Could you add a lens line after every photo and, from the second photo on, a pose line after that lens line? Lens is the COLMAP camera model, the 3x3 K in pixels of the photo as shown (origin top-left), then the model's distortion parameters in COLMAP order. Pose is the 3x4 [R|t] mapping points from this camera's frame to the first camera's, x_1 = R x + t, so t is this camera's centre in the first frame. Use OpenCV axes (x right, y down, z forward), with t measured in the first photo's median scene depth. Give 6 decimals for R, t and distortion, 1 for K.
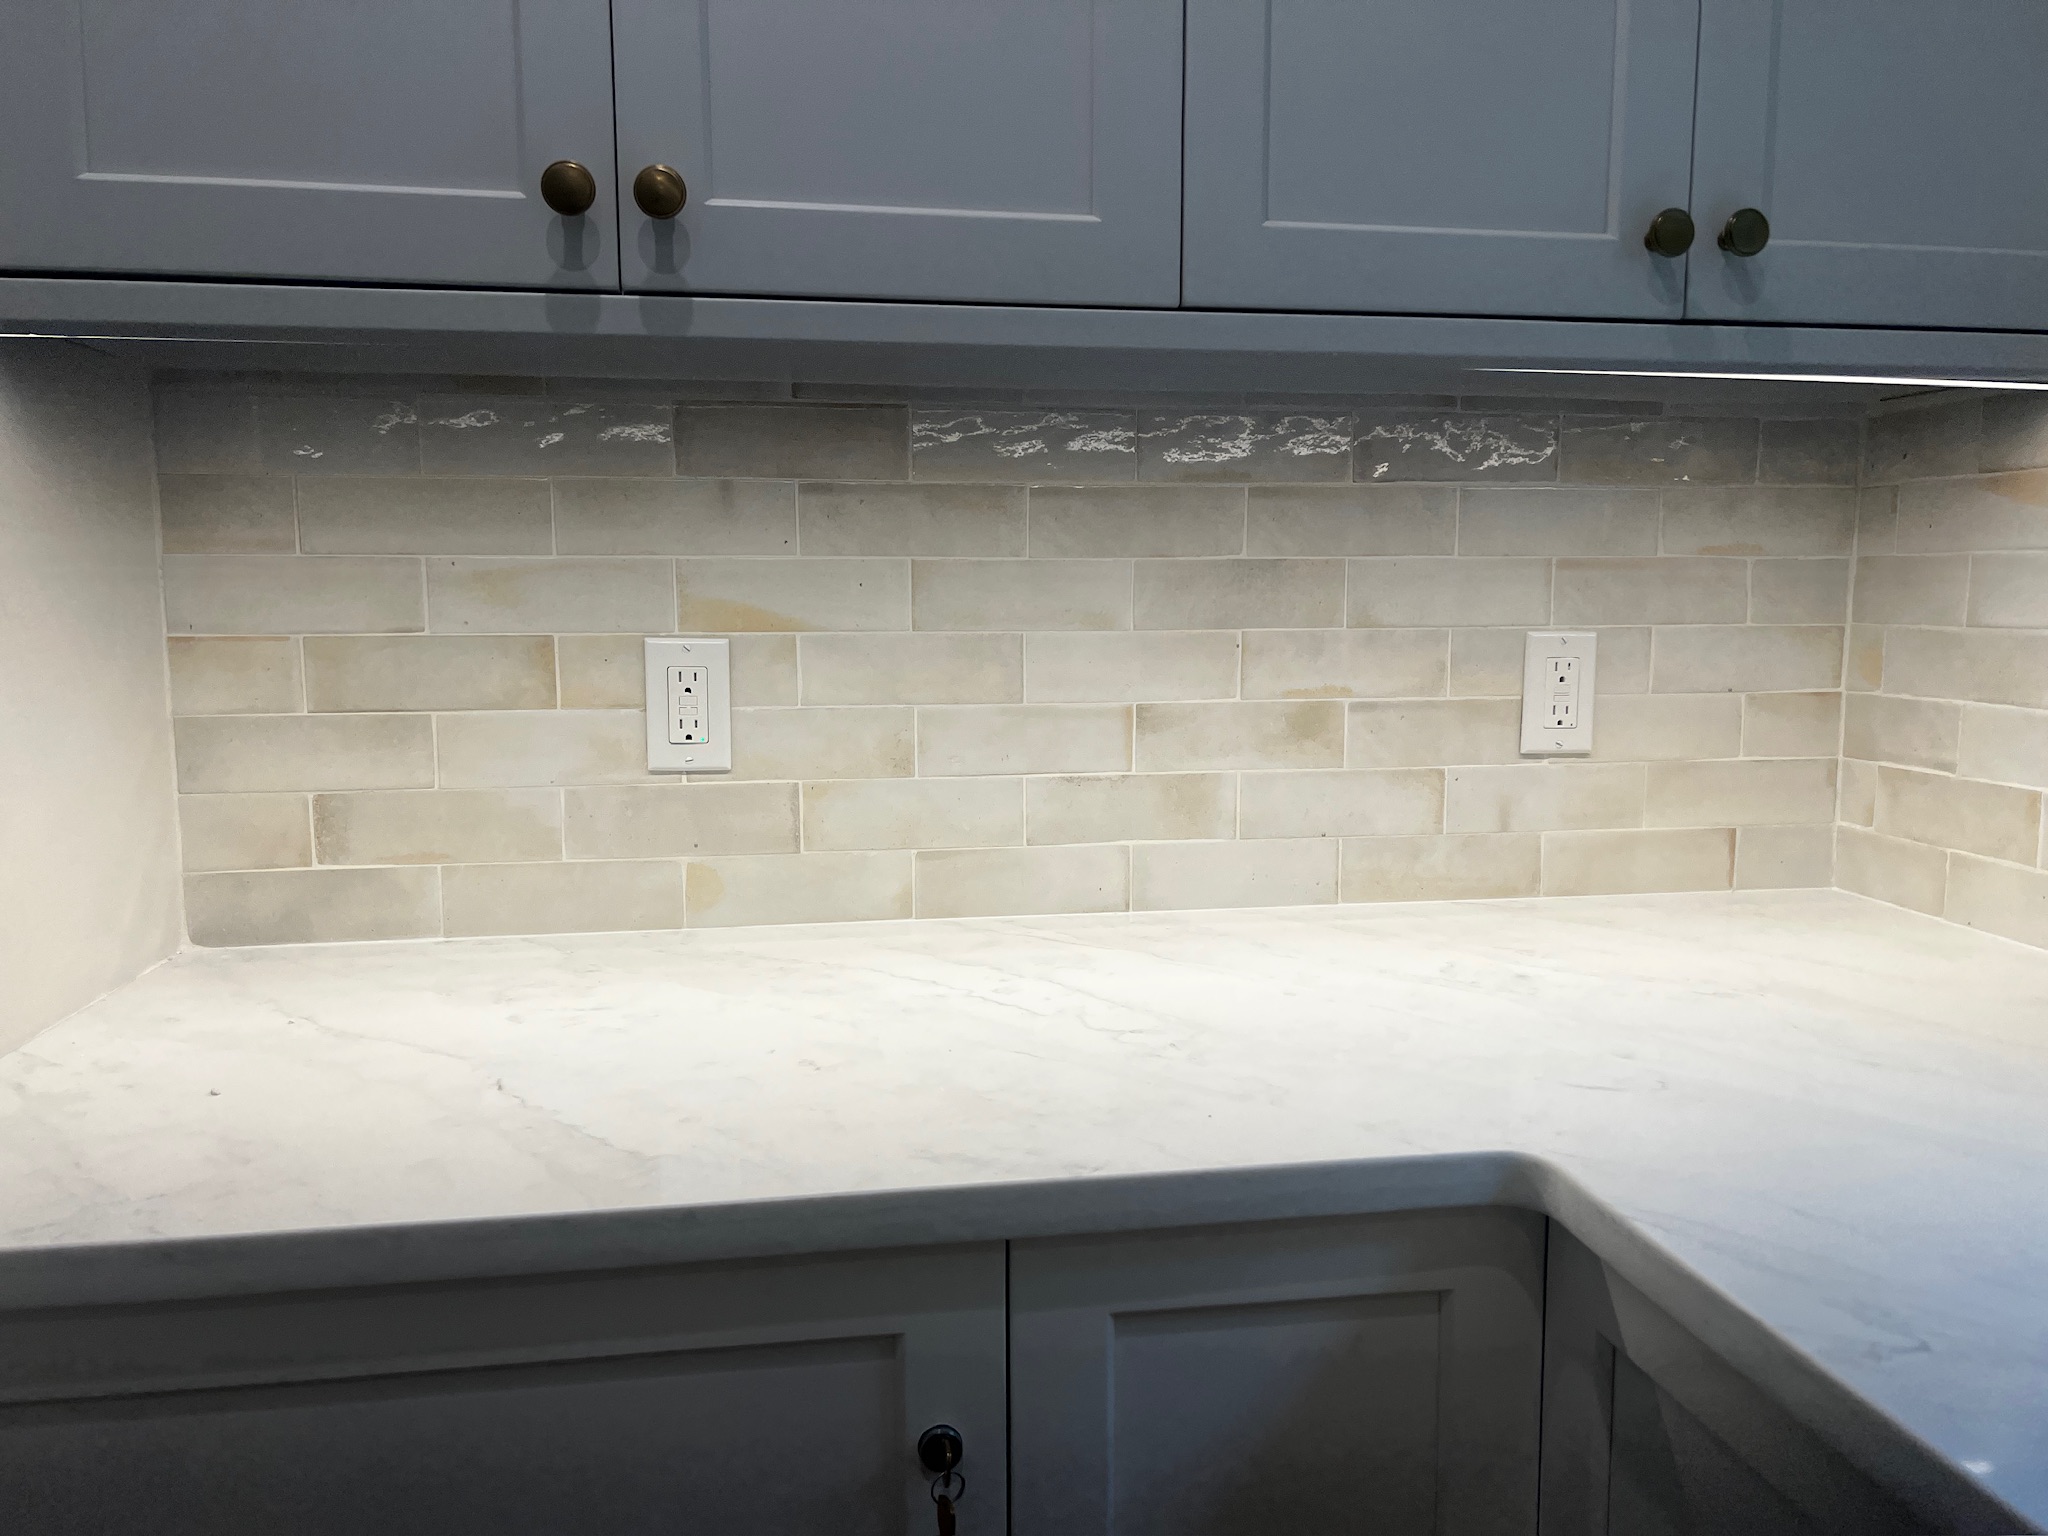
lens RADIAL K [[1533.3, 0, 1035.3], [0, 1533.3, 779.9], [0, 0, 1]] dist [0.088962, -0.132272]
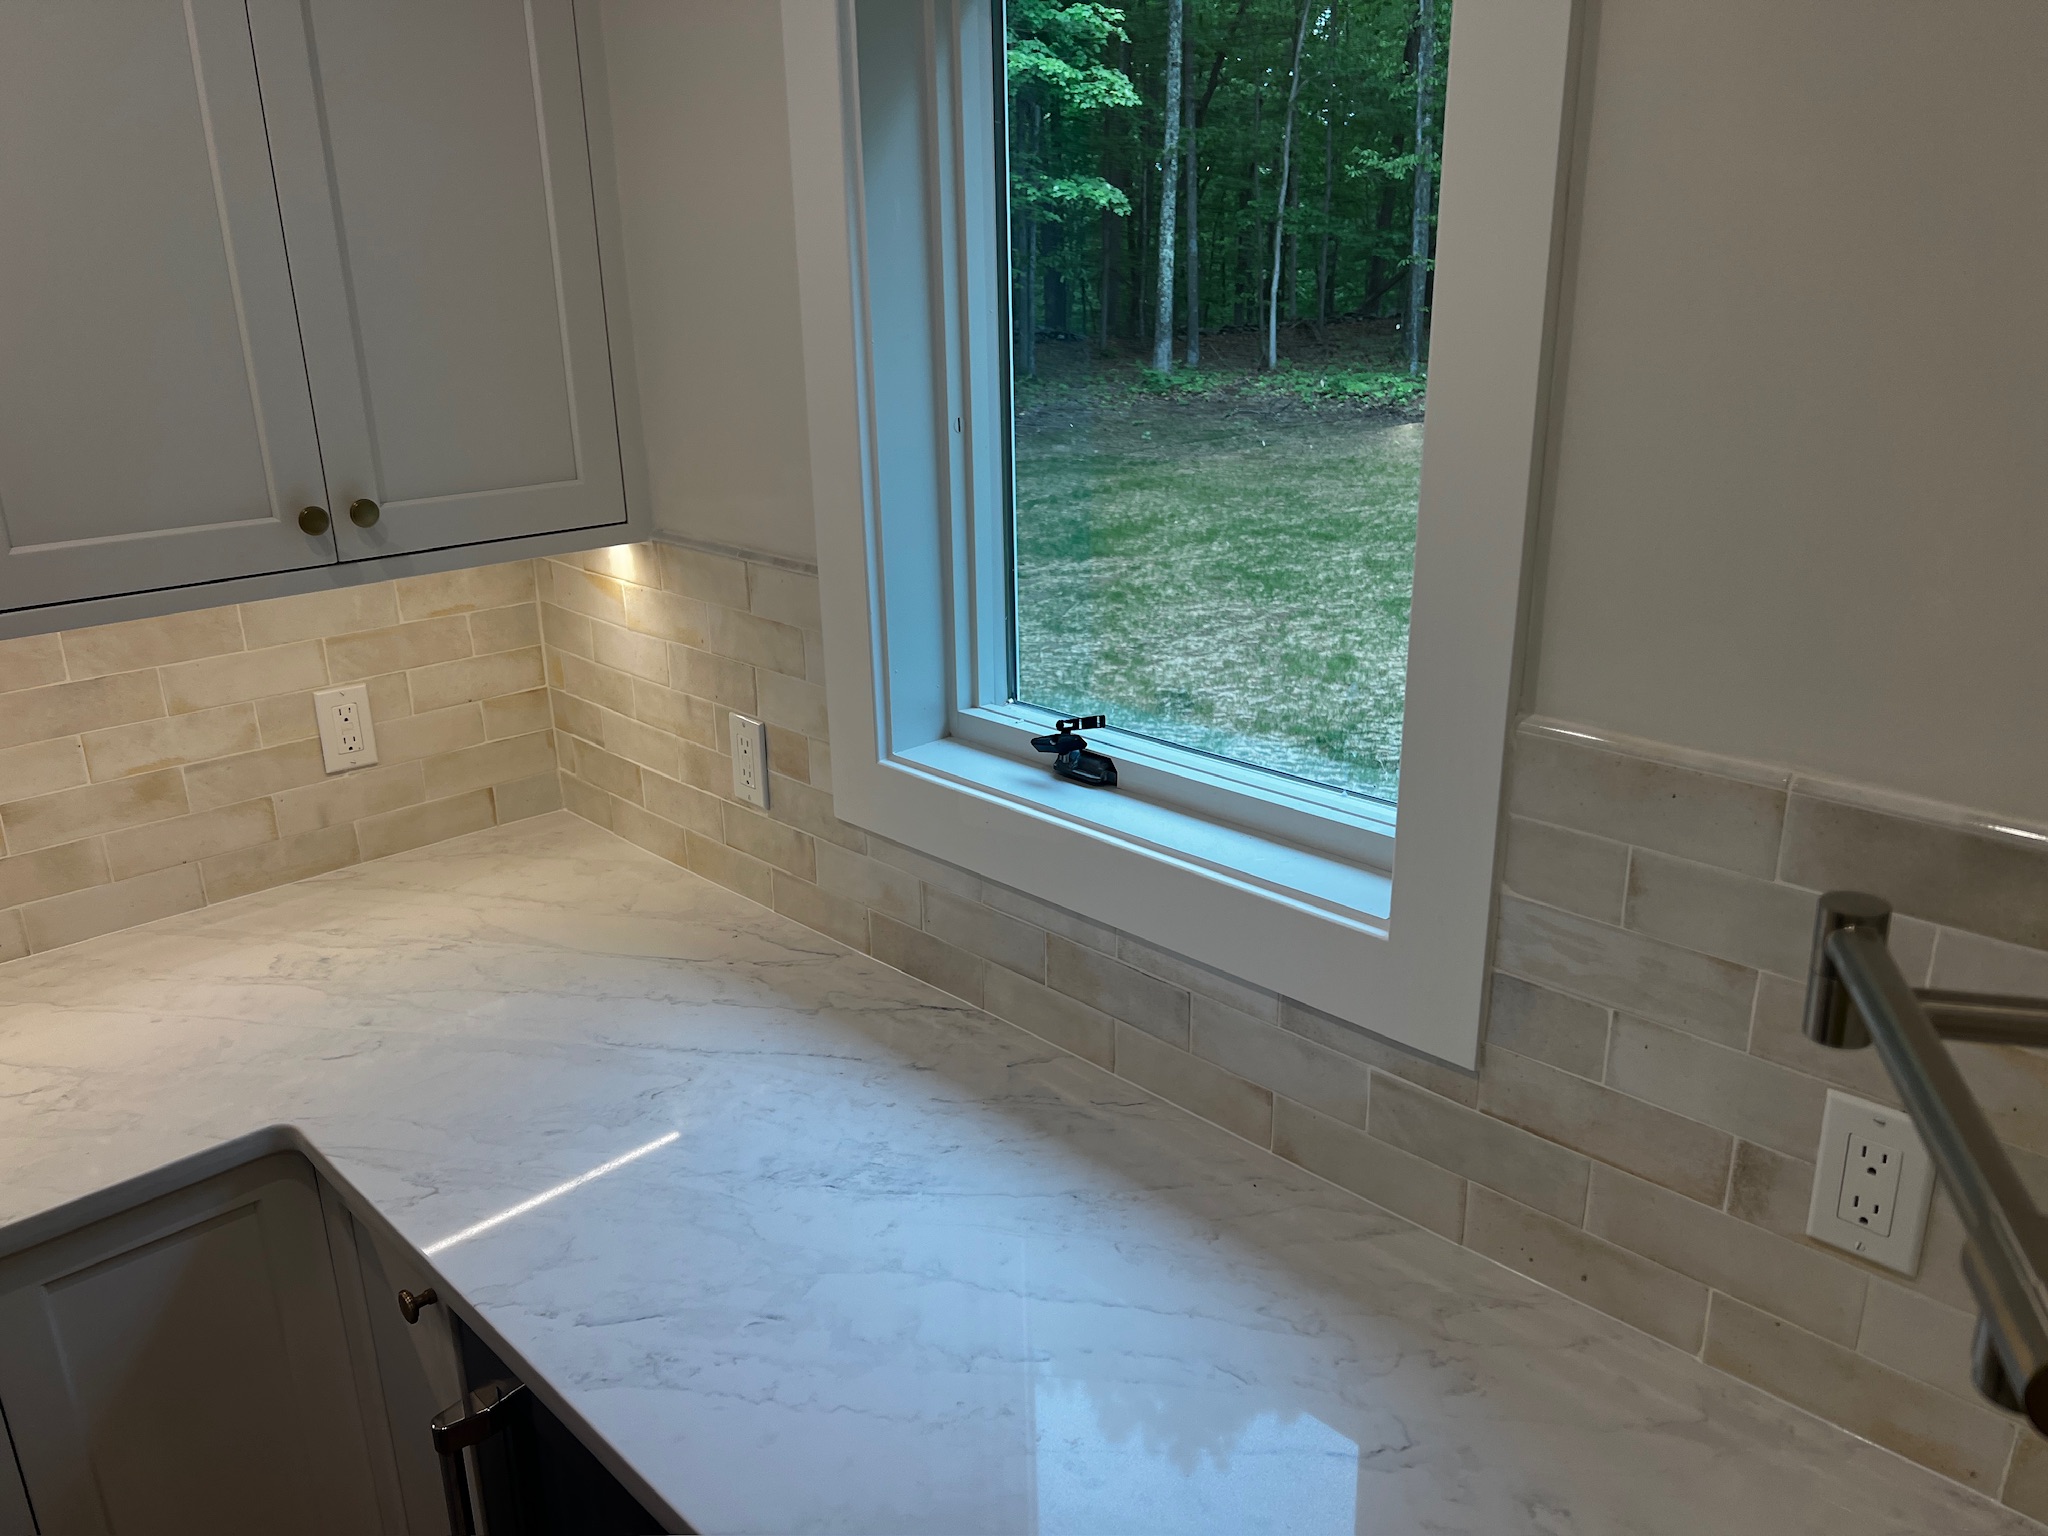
lens RADIAL K [[1533.3, 0, 1035.3], [0, 1533.3, 779.9], [0, 0, 1]] dist [0.088962, -0.132272]
pose [[0.818263, -0.196798, 0.540108, 0.075553], [0.082914, 0.970153, 0.227878, -0.295016], [-0.568833, -0.141681, 0.810157, -0.560239]]
